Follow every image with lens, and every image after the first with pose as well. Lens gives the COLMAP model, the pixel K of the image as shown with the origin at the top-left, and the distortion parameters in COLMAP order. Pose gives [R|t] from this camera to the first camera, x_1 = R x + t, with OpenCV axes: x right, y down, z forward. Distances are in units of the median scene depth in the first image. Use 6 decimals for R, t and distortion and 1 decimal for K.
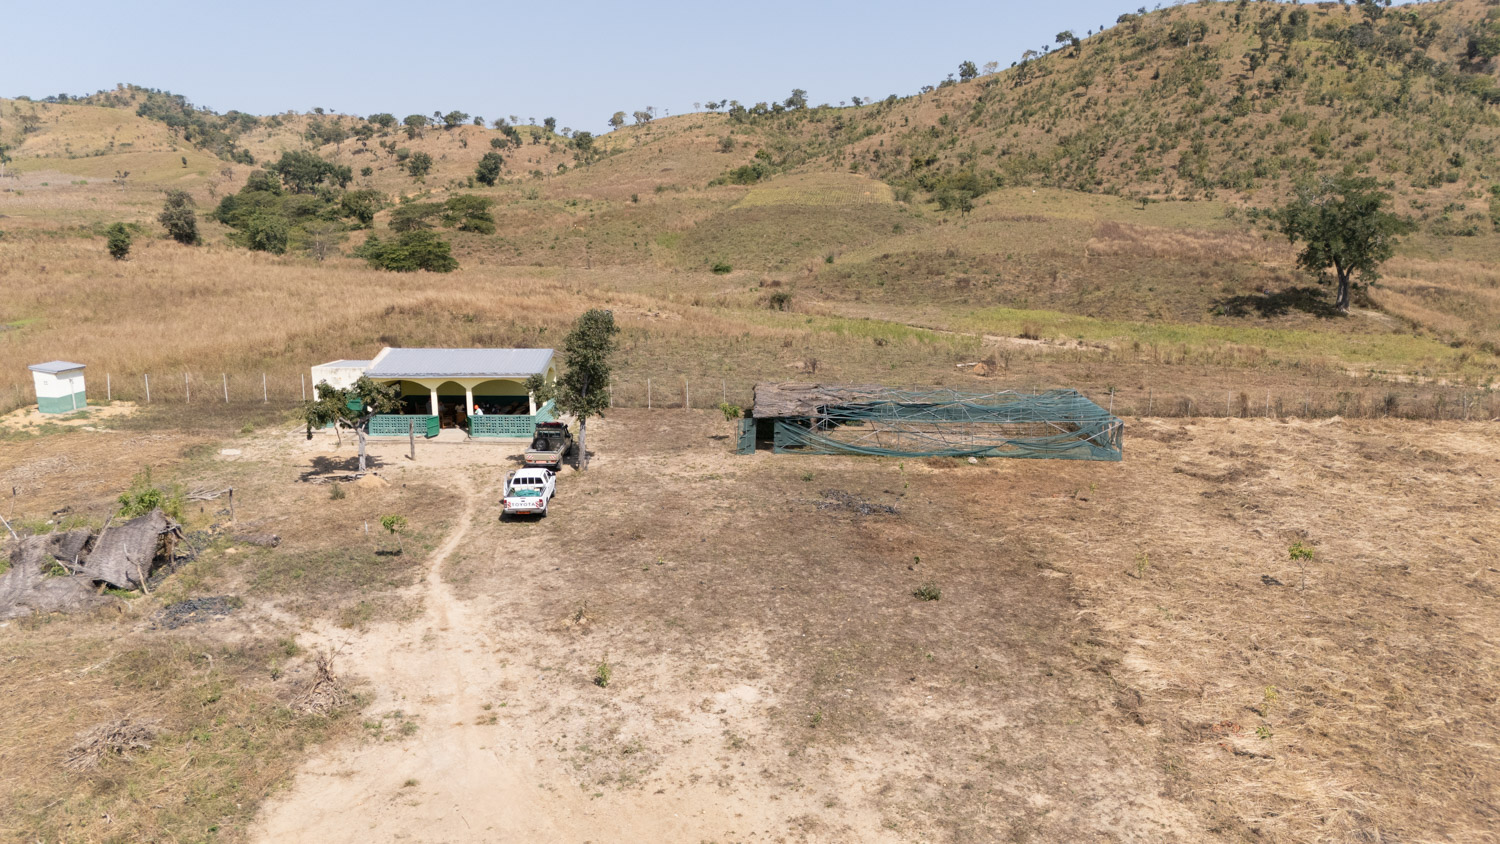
lens RADIAL K [[1103.8, 0, 751.8], [0, 1103.8, 418.8], [0, 0, 1]] dist [0.064653, -0.060845]
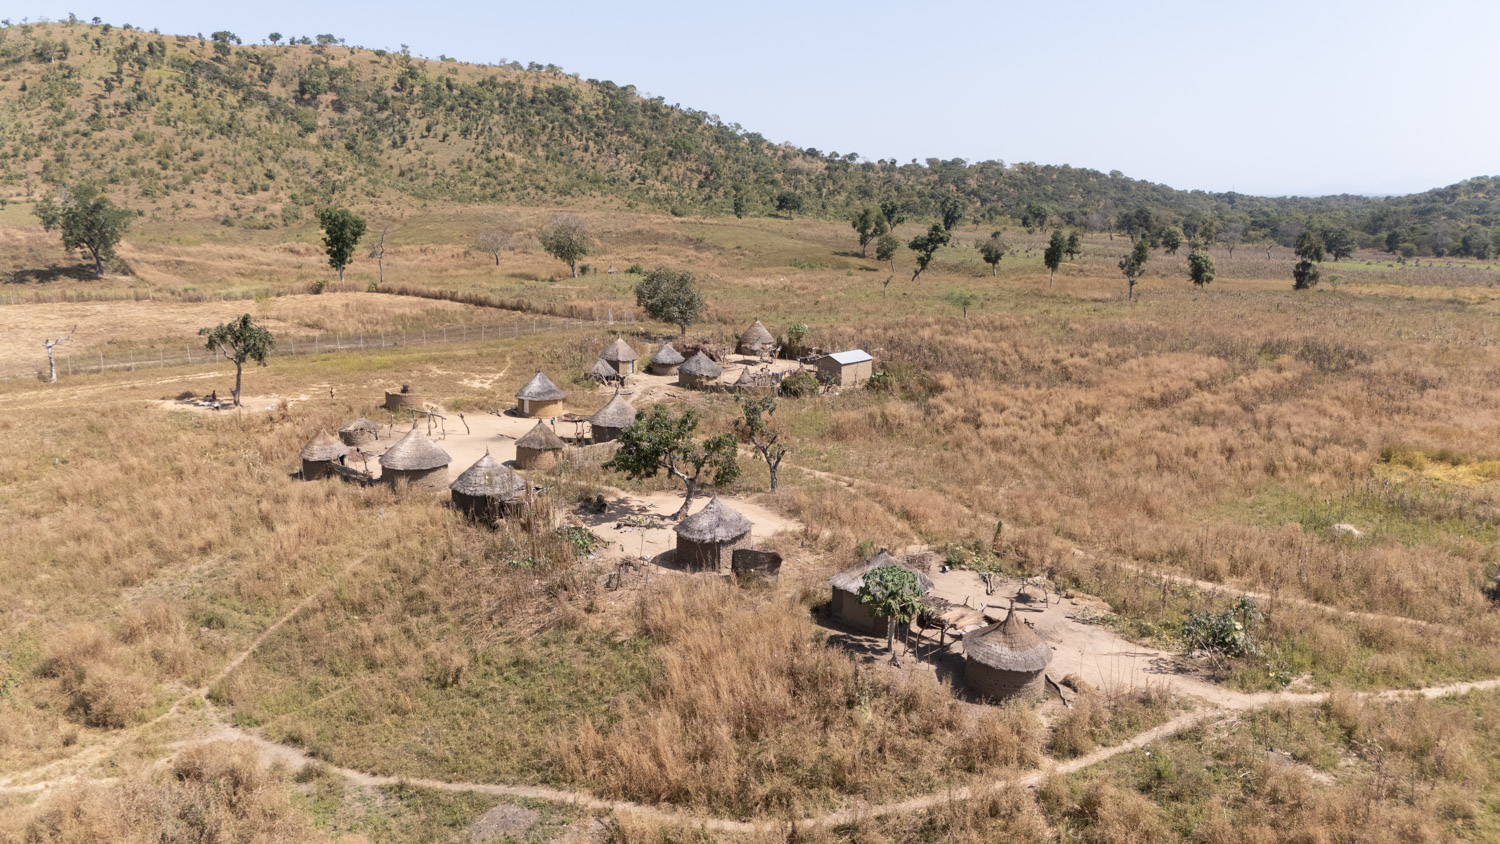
lens RADIAL K [[1103.8, 0, 749.4], [0, 1103.8, 425.1], [0, 0, 1]] dist [0.064653, -0.060845]
pose [[0.675559, -0.143879, 0.723131, 0.003348], [0.143089, 0.987712, 0.062846, 0.058048], [-0.723288, 0.061017, 0.687846, -0.286087]]
